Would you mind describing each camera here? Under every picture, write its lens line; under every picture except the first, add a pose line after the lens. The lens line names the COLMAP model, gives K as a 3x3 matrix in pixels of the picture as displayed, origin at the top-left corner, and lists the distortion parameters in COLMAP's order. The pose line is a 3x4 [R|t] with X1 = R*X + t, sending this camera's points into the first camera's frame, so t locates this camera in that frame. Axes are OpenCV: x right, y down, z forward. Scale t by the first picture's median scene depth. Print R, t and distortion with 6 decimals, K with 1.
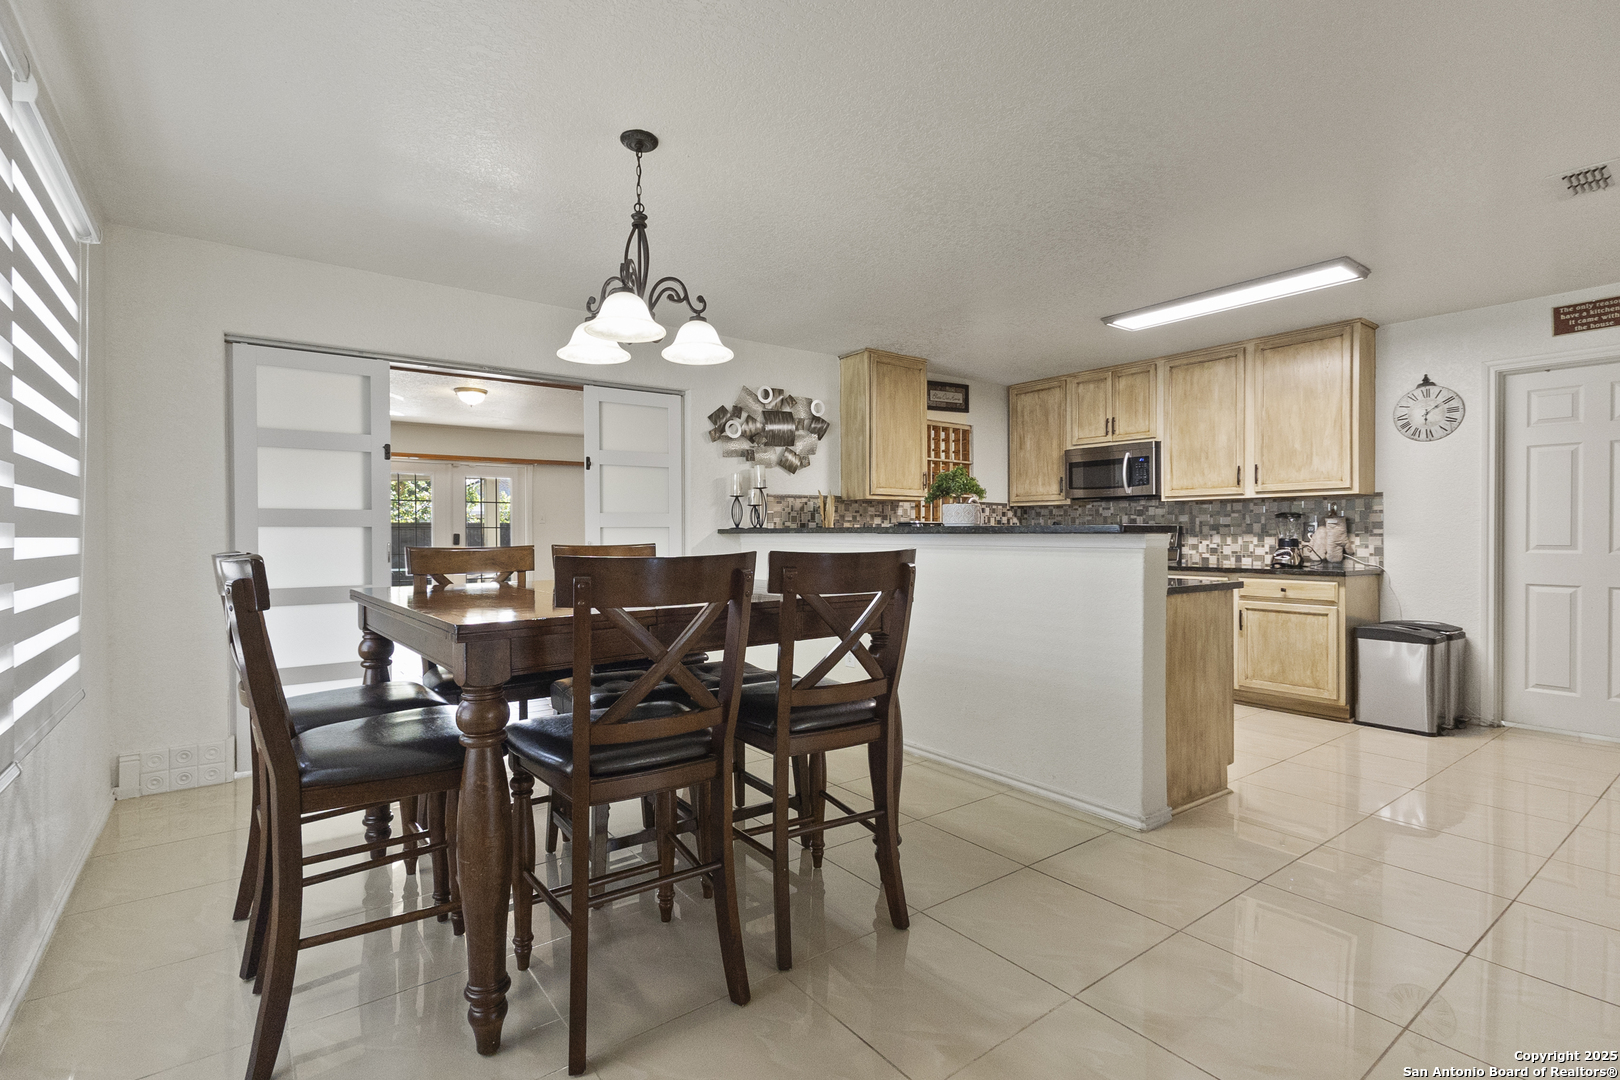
lens RADIAL K [[752.8, 0, 805.8], [0, 752.8, 540.1], [0, 0, 1]] dist [0.004841, -0.000315]
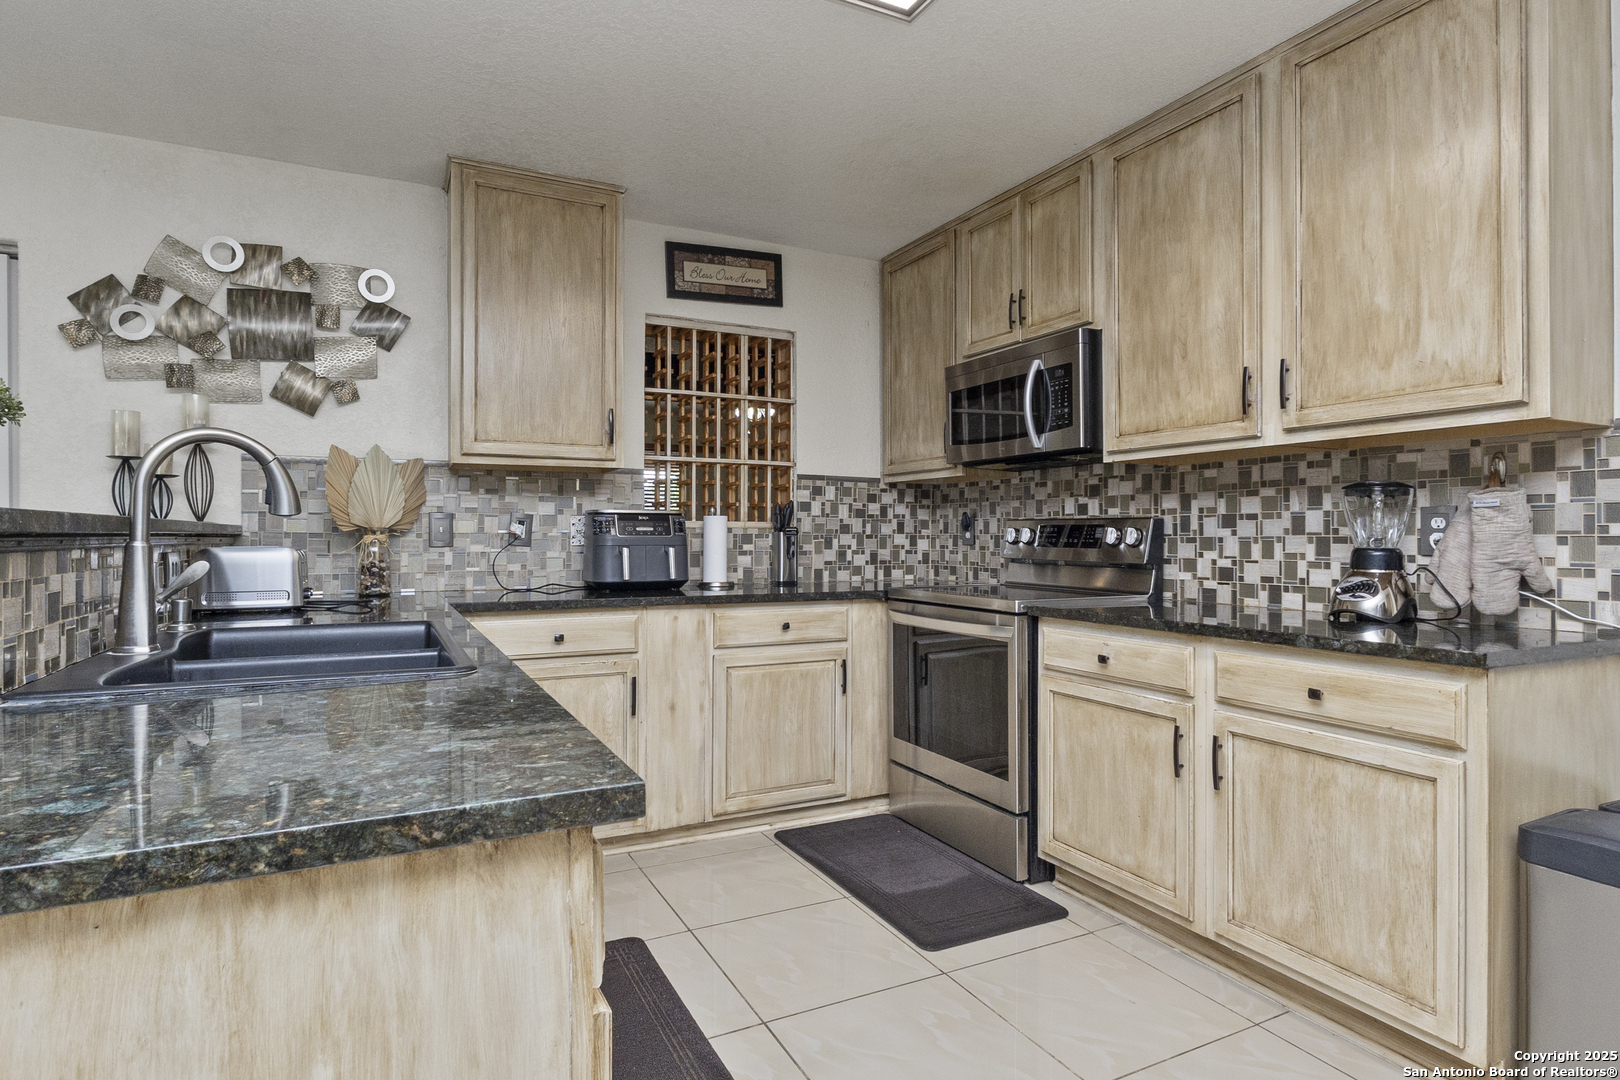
lens RADIAL K [[861.3, 0, 811.3], [0, 861.3, 536.9], [0, 0, 1]] dist [-0.001959, -0.000705]
pose [[0.985022, 0.000822, -0.172426, 0.407778], [-0.001760, 0.999984, -0.005286, -0.004671], [0.172419, 0.005510, 0.985008, 0.486402]]
